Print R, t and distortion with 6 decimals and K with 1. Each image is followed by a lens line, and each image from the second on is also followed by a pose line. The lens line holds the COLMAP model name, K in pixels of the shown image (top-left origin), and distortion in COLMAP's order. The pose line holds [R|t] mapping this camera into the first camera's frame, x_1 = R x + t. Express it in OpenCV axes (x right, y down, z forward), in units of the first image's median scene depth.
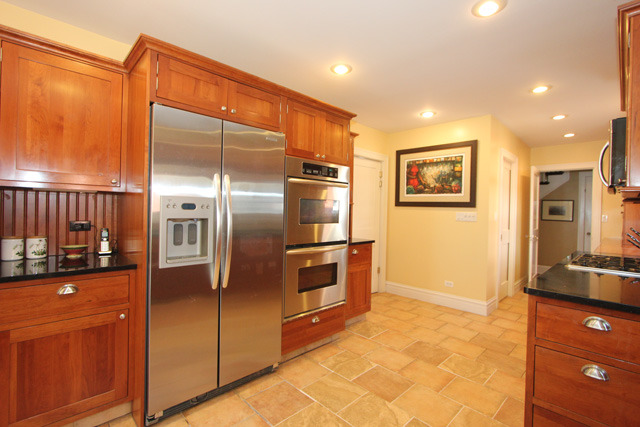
lens RADIAL K [[299.9, 0, 342.9], [0, 299.9, 212.9], [0, 0, 1]] dist [-0.011481, 0.000957]
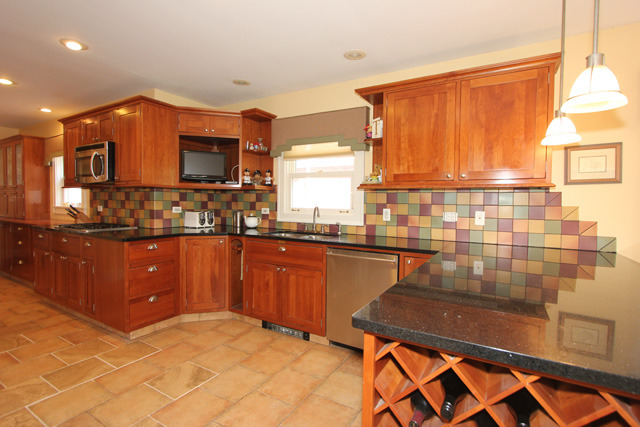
lens RADIAL K [[308.1, 0, 322.0], [0, 308.1, 211.3], [0, 0, 1]] dist [-0.015986, 0.002056]
pose [[-0.243468, -0.059850, 0.968061, -0.559477], [-0.009807, 0.998195, 0.059246, -0.013520], [-0.969859, 0.004931, -0.243615, 0.117045]]
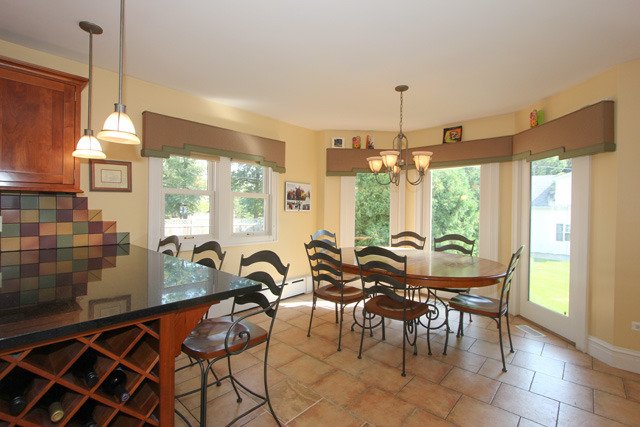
lens RADIAL K [[299.9, 0, 326.9], [0, 299.9, 210.4], [0, 0, 1]] dist [-0.011481, 0.000957]
pose [[-0.997859, -0.038920, -0.052559, -0.601337], [-0.039709, 0.999112, 0.014051, -0.022105], [0.051965, 0.016108, -0.998519, 0.223026]]
